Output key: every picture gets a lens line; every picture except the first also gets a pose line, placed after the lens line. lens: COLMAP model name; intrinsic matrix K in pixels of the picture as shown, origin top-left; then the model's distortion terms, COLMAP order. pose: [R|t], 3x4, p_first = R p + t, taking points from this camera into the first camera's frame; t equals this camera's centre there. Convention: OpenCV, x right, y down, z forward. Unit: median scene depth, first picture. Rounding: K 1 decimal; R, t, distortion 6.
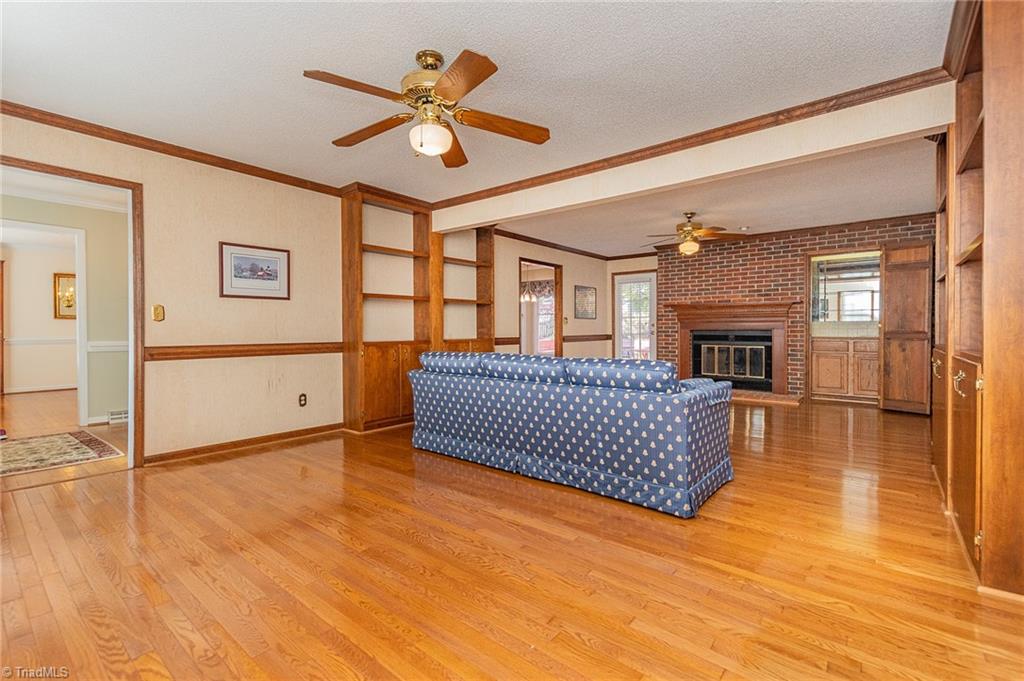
lens RADIAL K [[454.3, 0, 512.0], [0, 454.3, 340.5], [0, 0, 1]] dist [0.000816, 0.000168]
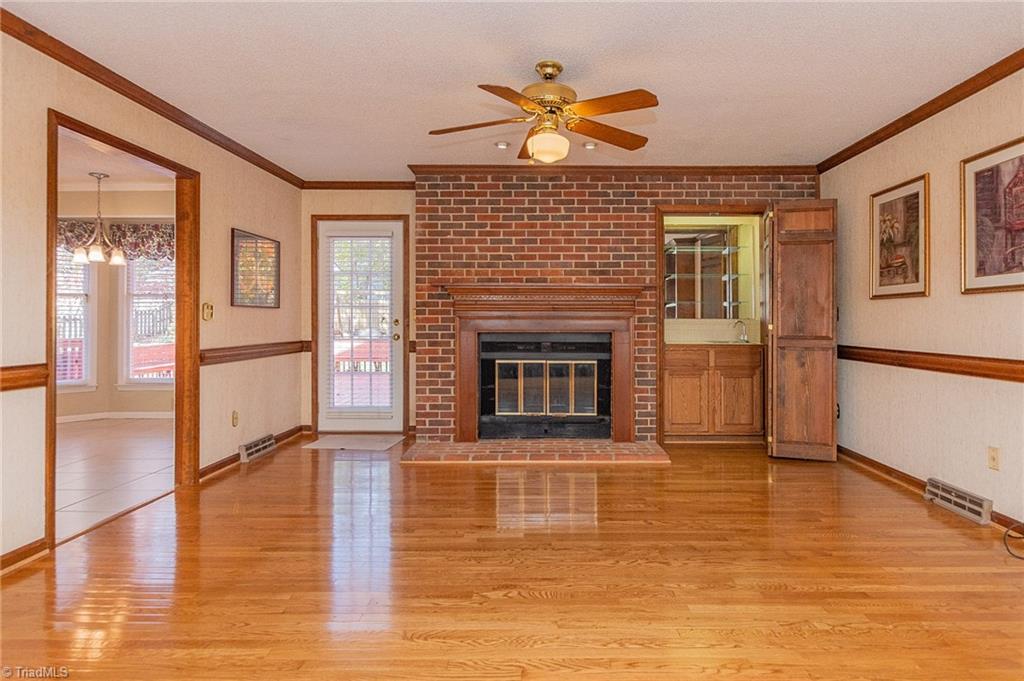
lens RADIAL K [[548.7, 0, 515.0], [0, 548.7, 319.8], [0, 0, 1]] dist [-0.002352, 0.000081]
pose [[0.791456, 0.005140, 0.611204, 0.040670], [0.011356, 0.999668, -0.023112, -0.024365], [-0.611121, 0.025233, 0.791135, 0.502956]]
